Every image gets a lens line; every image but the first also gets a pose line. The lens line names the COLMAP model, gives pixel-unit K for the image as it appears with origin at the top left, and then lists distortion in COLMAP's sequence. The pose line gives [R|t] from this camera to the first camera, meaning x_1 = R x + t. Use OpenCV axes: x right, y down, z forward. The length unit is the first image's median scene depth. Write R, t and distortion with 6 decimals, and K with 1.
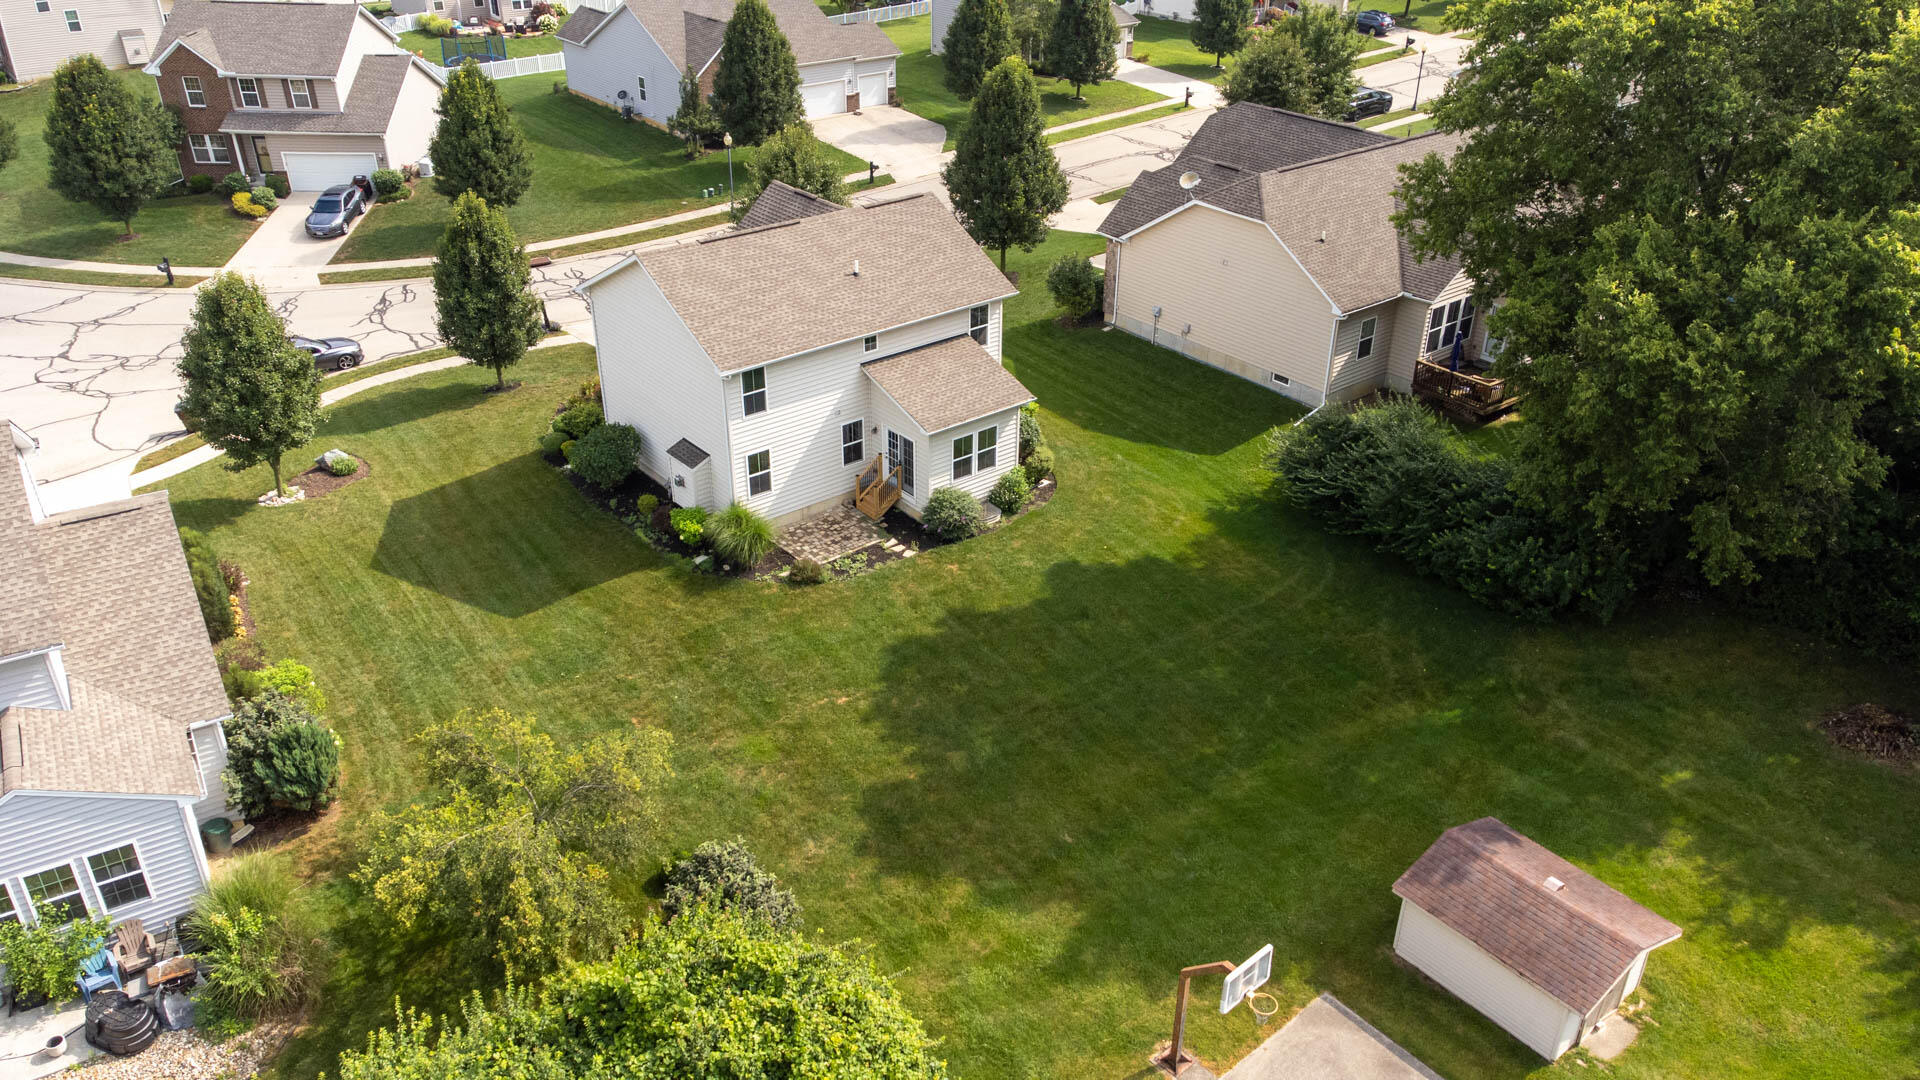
lens RADIAL K [[1443.7, 0, 960.0], [0, 1443.7, 540.0], [0, 0, 1]] dist [0.026386, -0.000138]
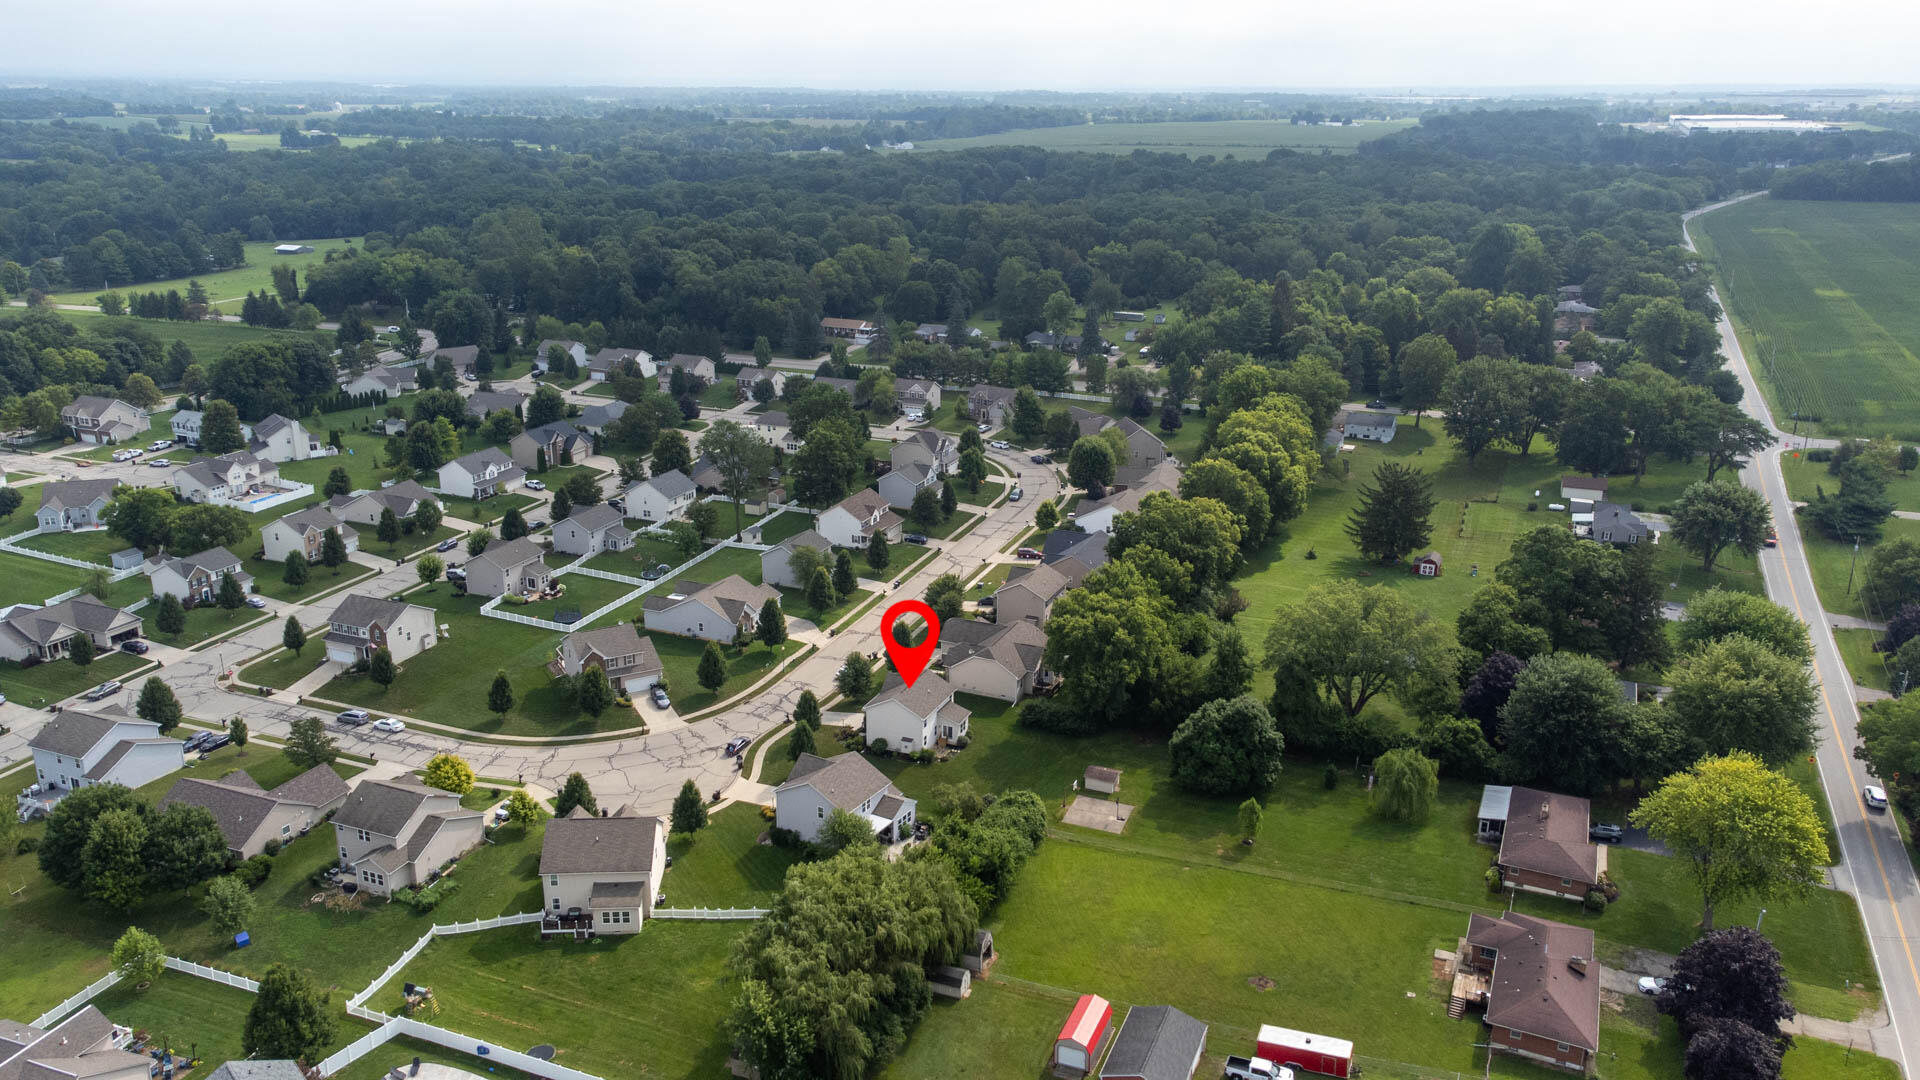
lens RADIAL K [[1443.7, 0, 960.0], [0, 1443.7, 540.0], [0, 0, 1]] dist [0.026386, -0.000138]
pose [[0.881773, -0.145516, 0.448667, -1.621286], [0.225671, 0.965438, -0.130394, -0.032766], [-0.414186, 0.216229, 0.884135, -2.599943]]
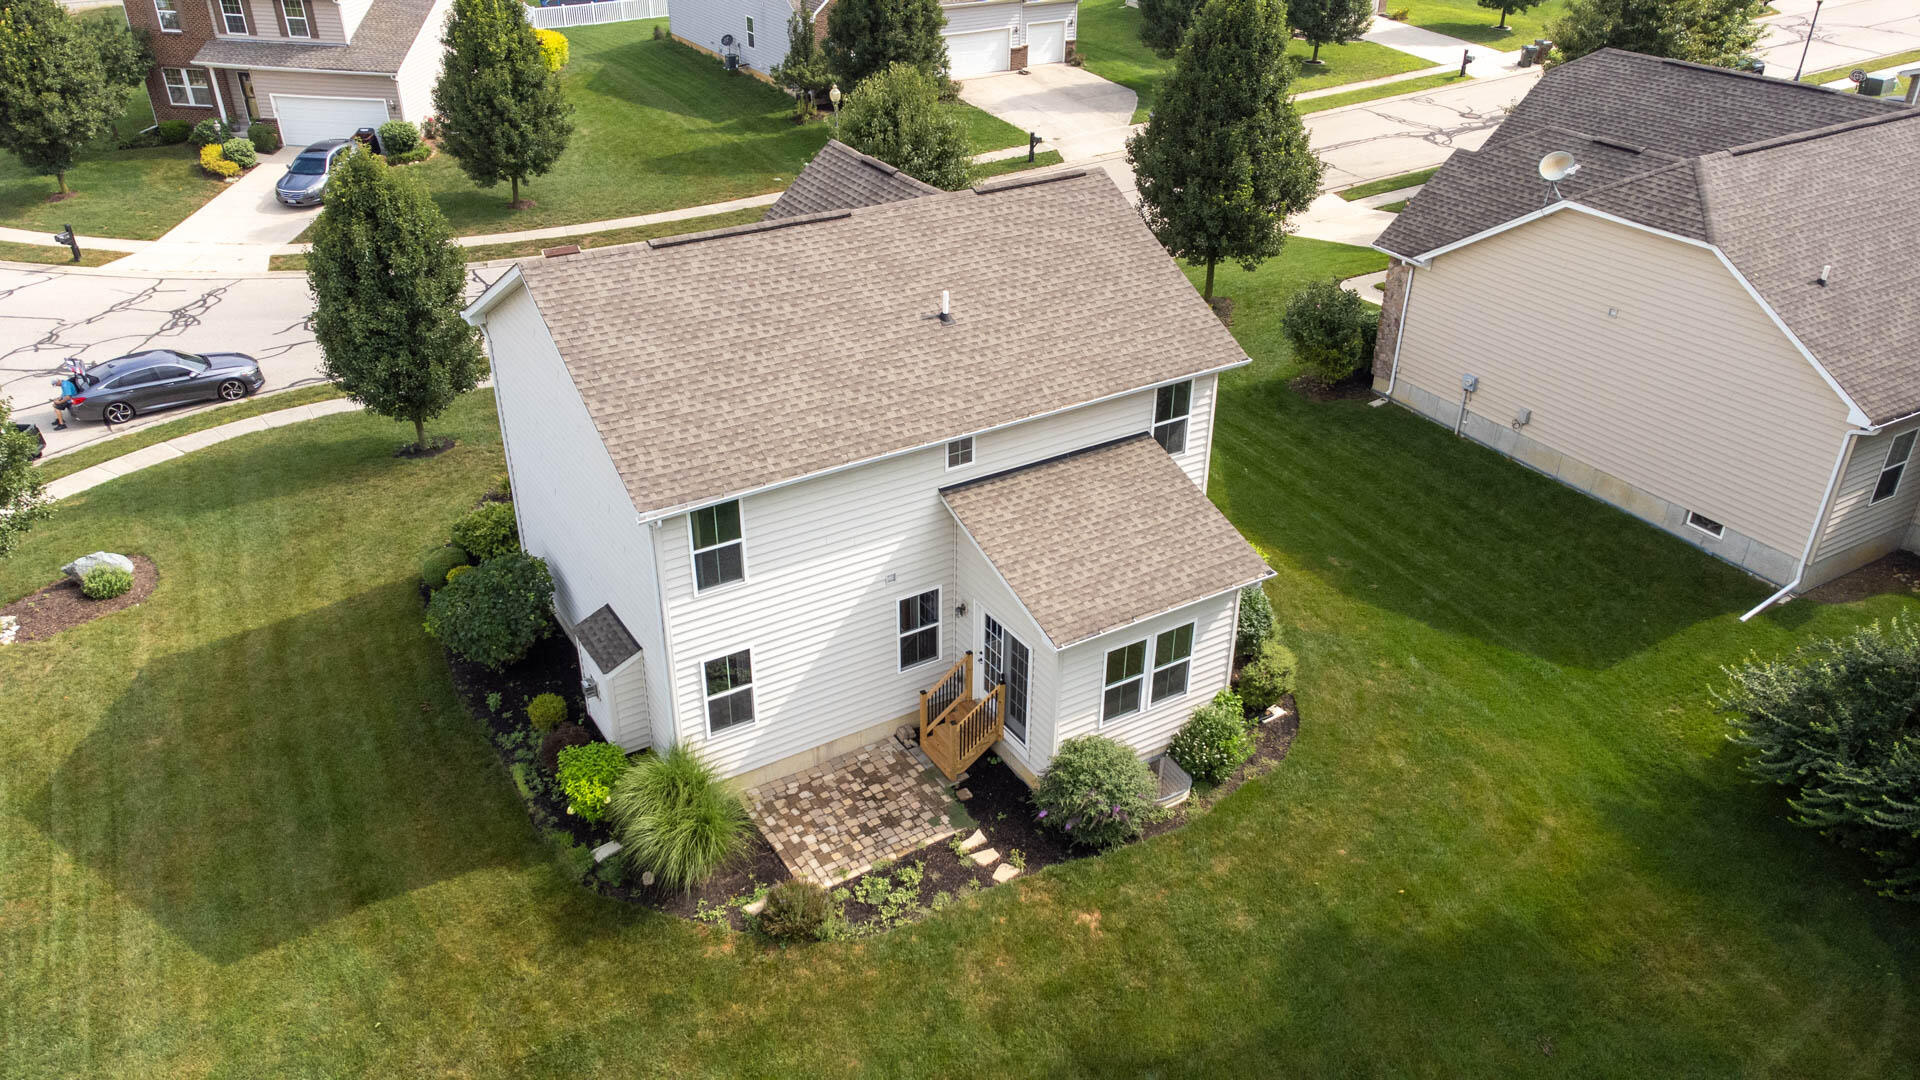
lens RADIAL K [[1452.9, 0, 955.5], [0, 1452.9, 520.9], [0, 0, 1]] dist [0.033489, -0.002315]
pose [[0.990969, 0.063986, -0.117839, -0.000177], [-0.064724, 0.997900, -0.002435, -0.091192], [0.117436, 0.010040, 0.993030, 0.397529]]
